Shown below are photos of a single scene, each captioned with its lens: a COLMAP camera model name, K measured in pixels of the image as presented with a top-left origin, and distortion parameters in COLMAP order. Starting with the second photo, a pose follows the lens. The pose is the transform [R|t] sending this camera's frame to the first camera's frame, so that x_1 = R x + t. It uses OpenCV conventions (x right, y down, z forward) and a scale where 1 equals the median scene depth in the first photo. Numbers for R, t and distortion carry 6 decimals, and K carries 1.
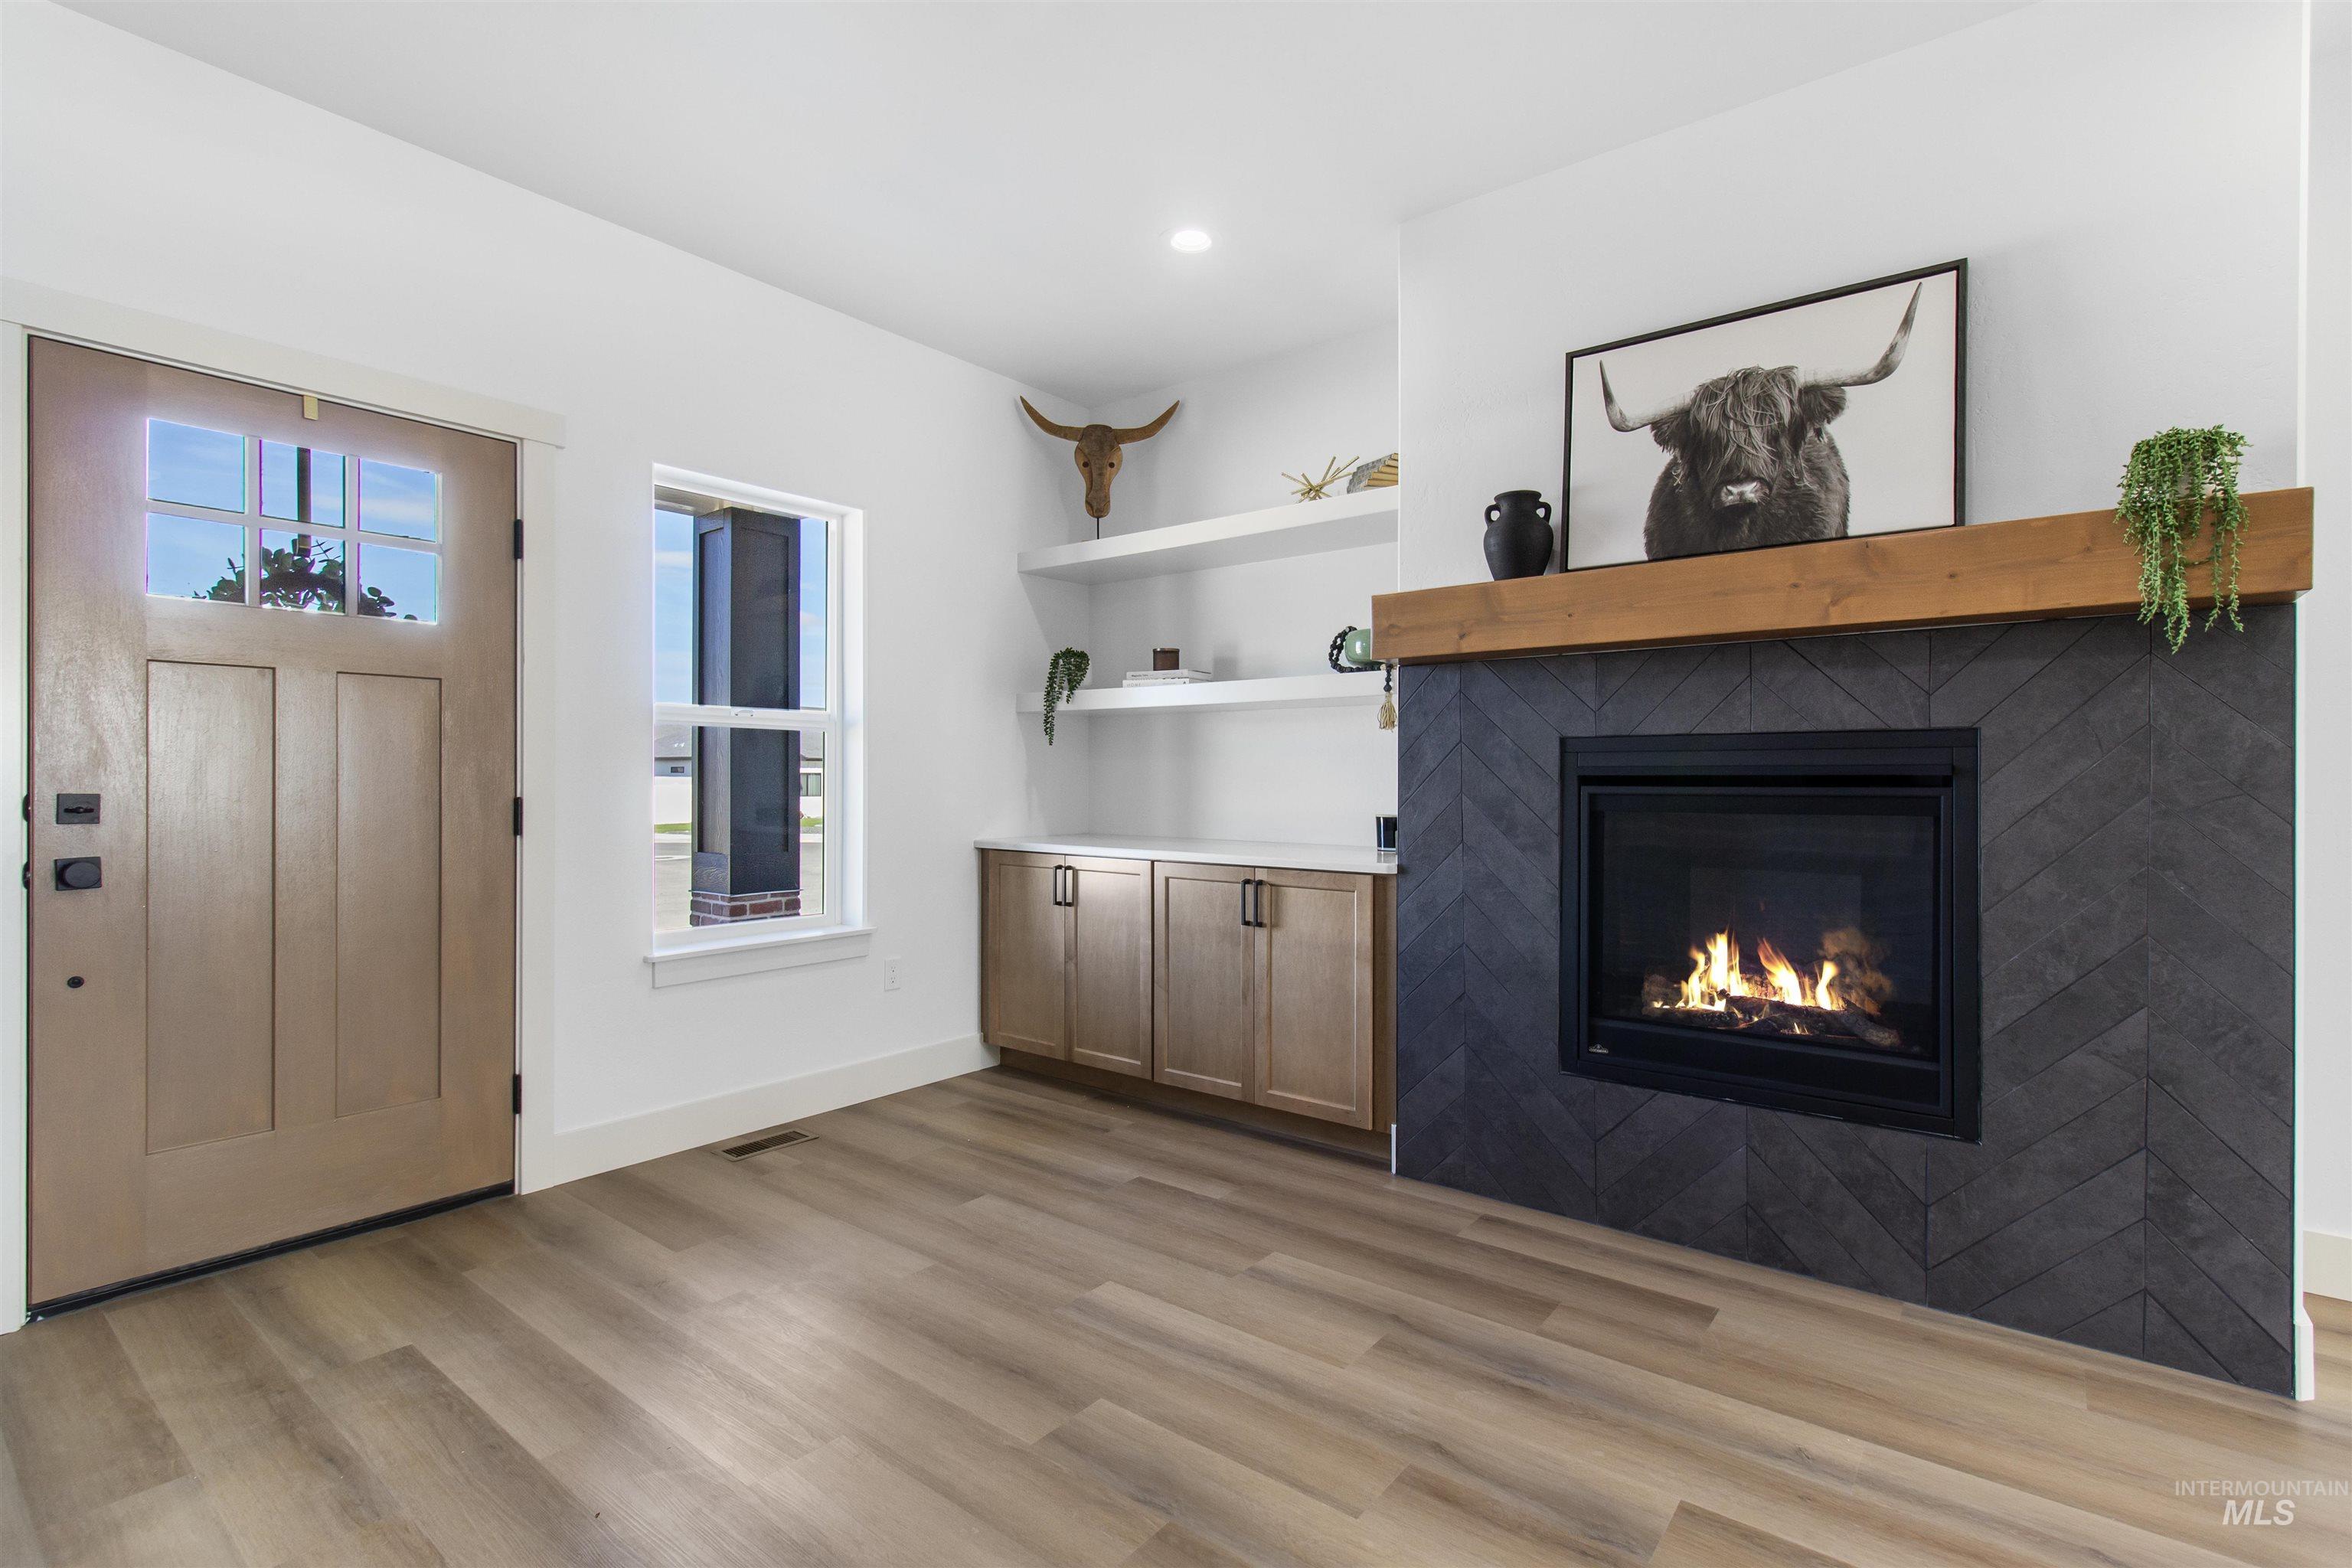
lens RADIAL K [[1095.9, 0, 1193.0], [0, 1095.9, 782.7], [0, 0, 1]] dist [-0.000091, 0.000742]
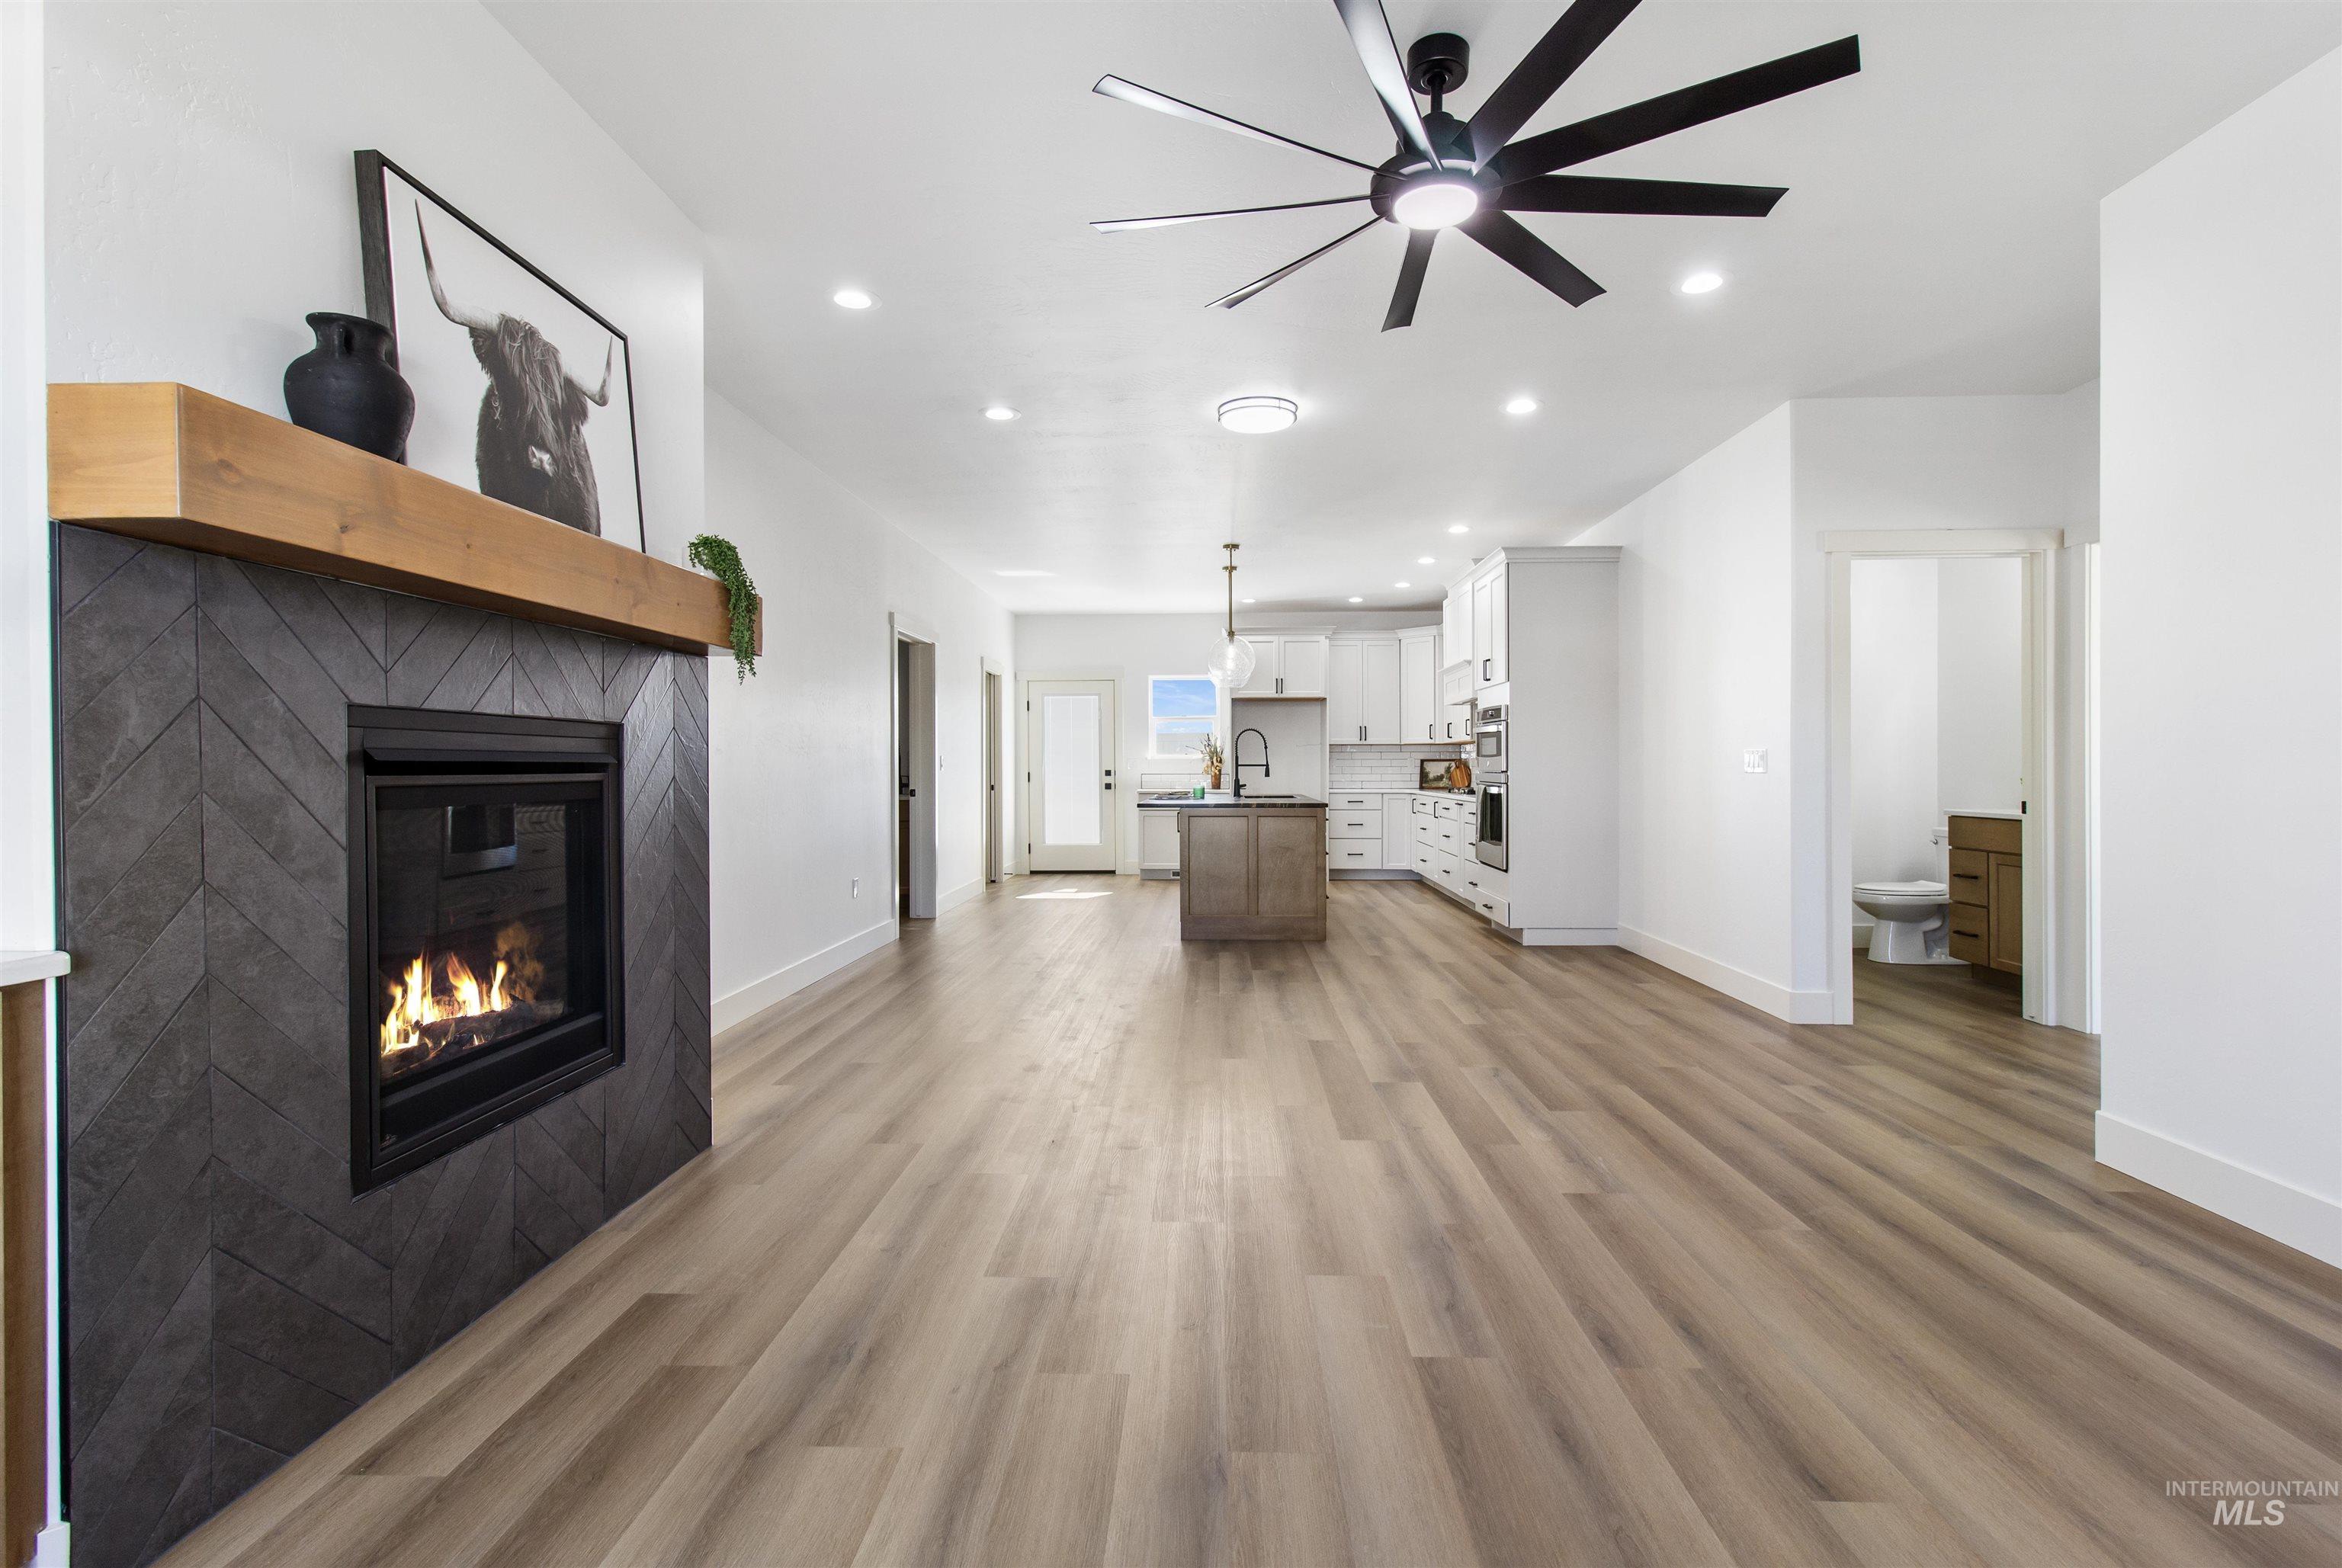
lens RADIAL K [[1091.2, 0, 1176.7], [0, 1091.2, 772.0], [0, 0, 1]] dist [-0.000091, 0.000742]
pose [[-0.588297, -0.003688, 0.808637, -0.538972], [0.004257, 0.999962, 0.007658, -0.002938], [-0.808634, 0.007948, -0.588258, 1.048189]]
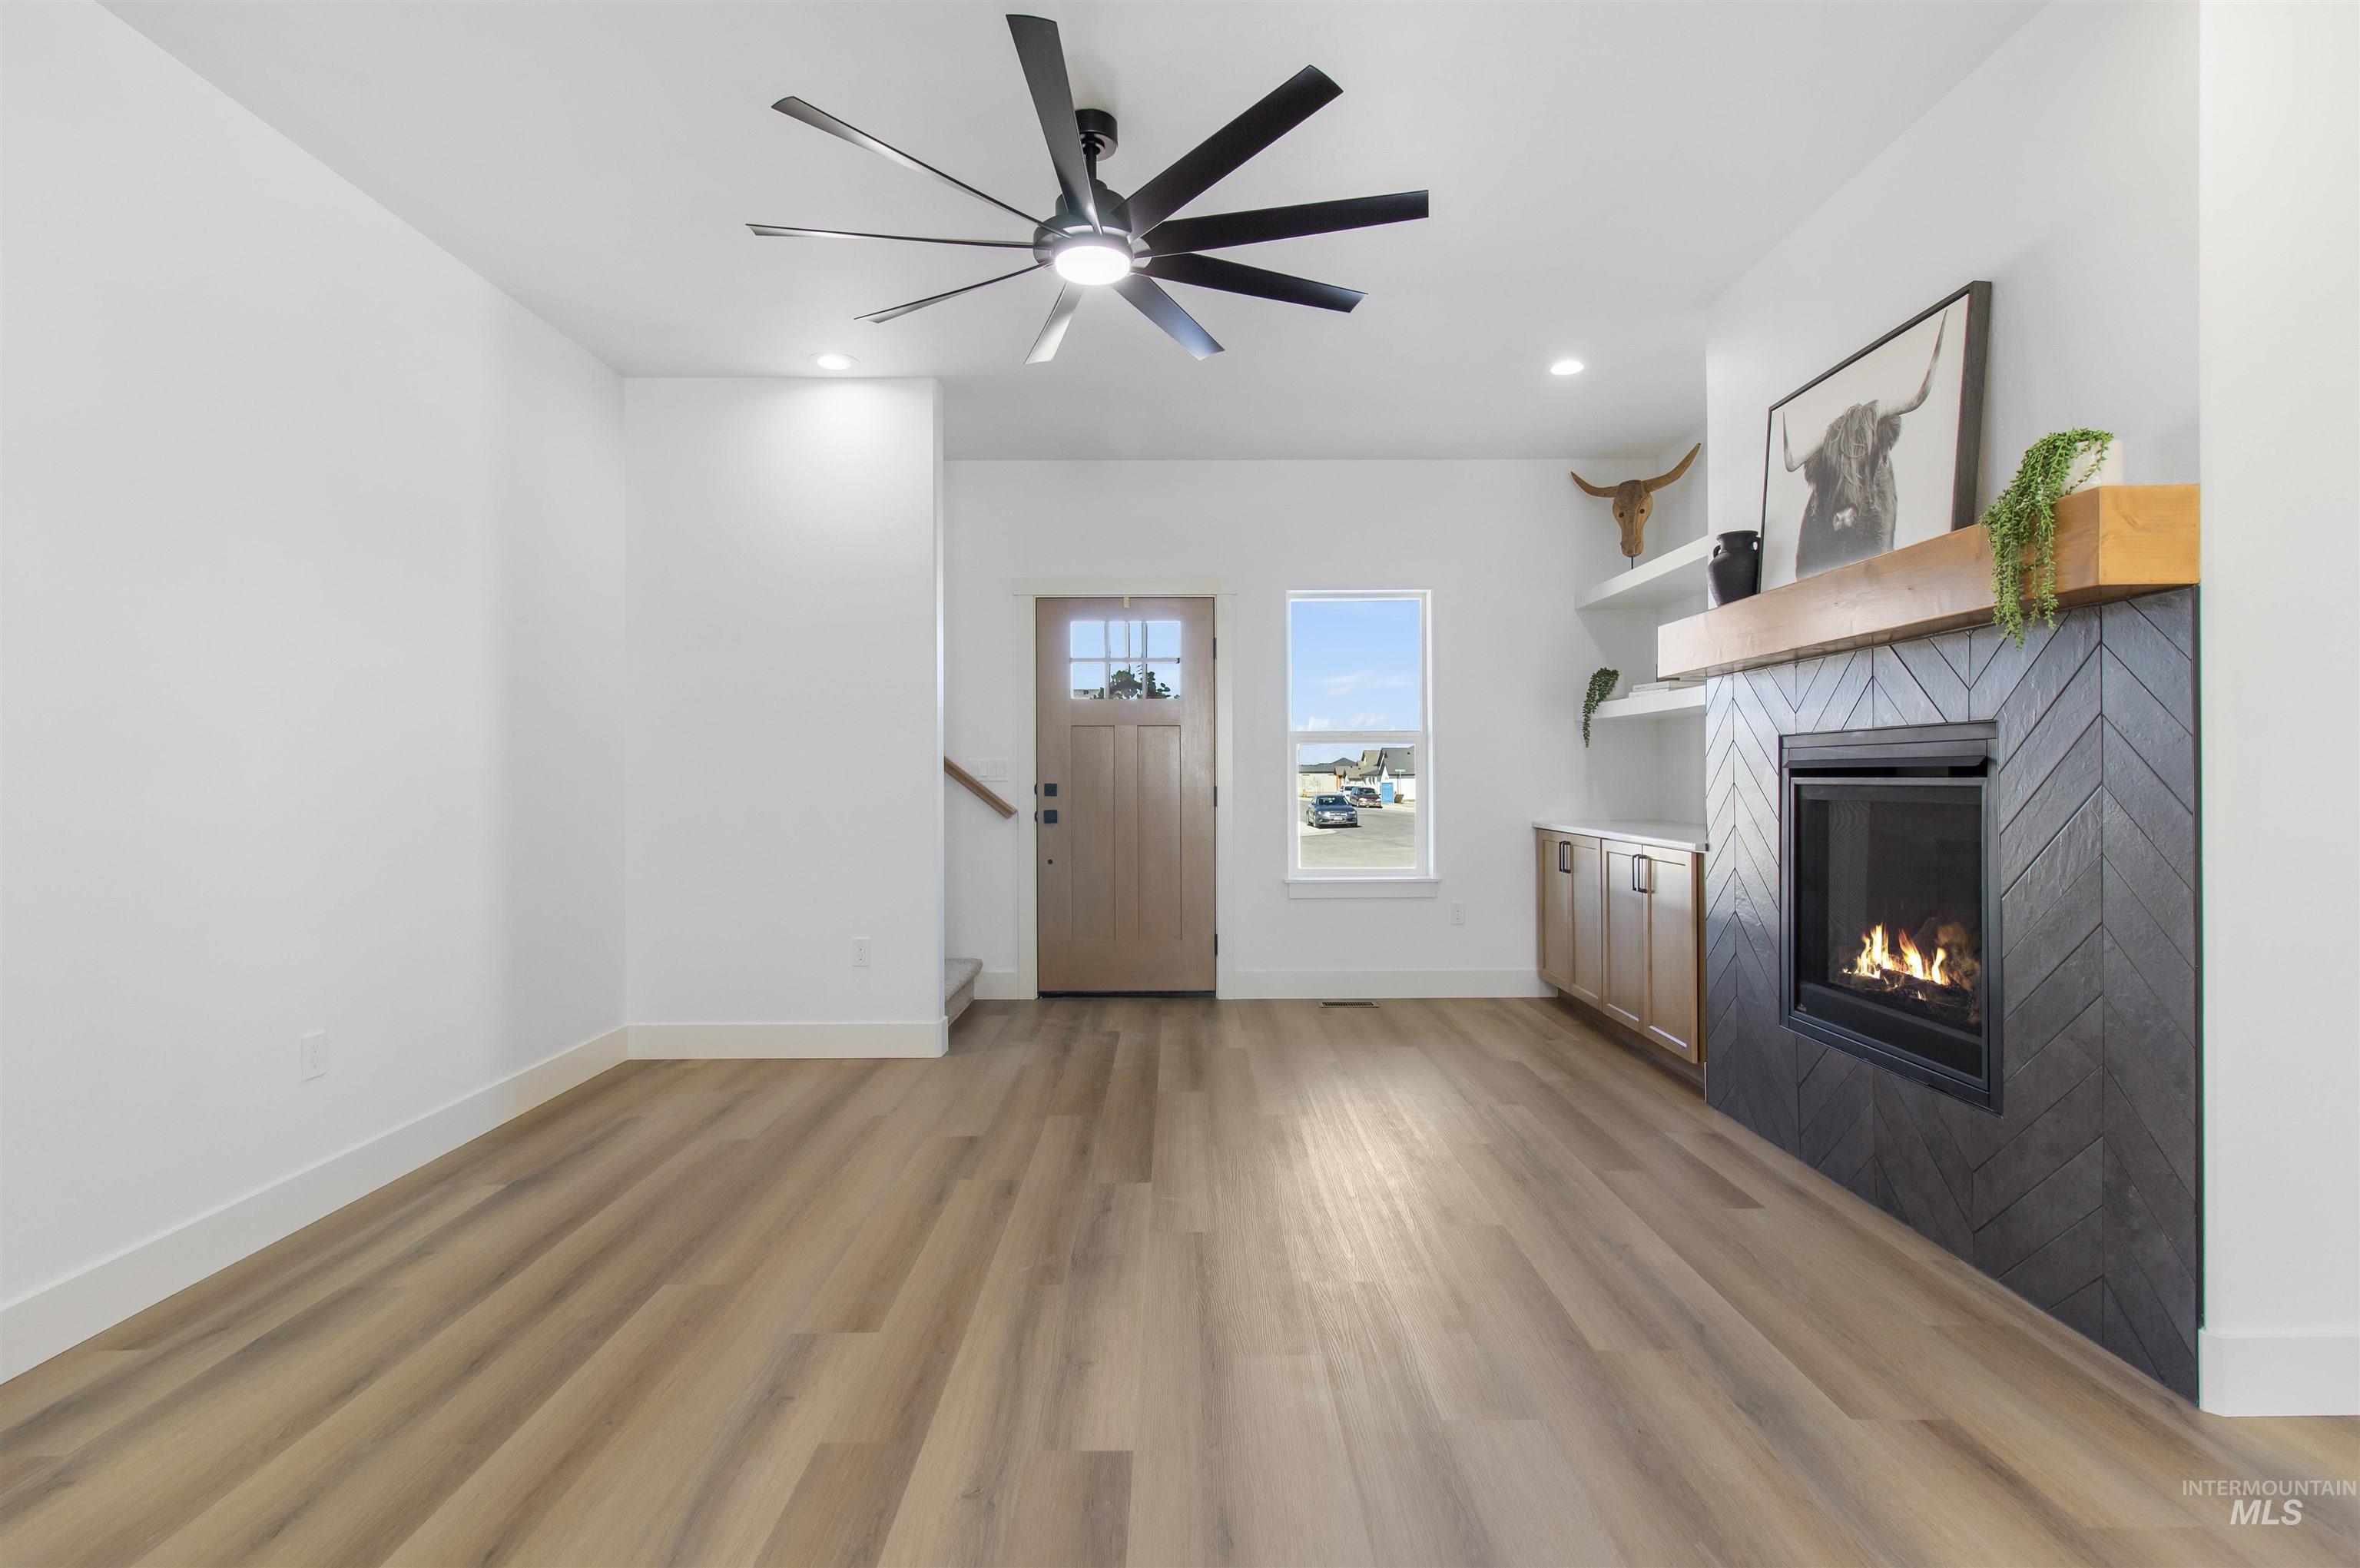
lens RADIAL K [[1099.7, 0, 1174.7], [0, 1099.7, 774.5], [0, 0, 1]] dist [-0.000091, 0.000742]
pose [[0.614382, -0.006359, -0.788983, 0.916951], [0.003934, 0.999980, -0.004996, 0.003448], [0.788999, -0.000034, 0.614395, -0.232365]]
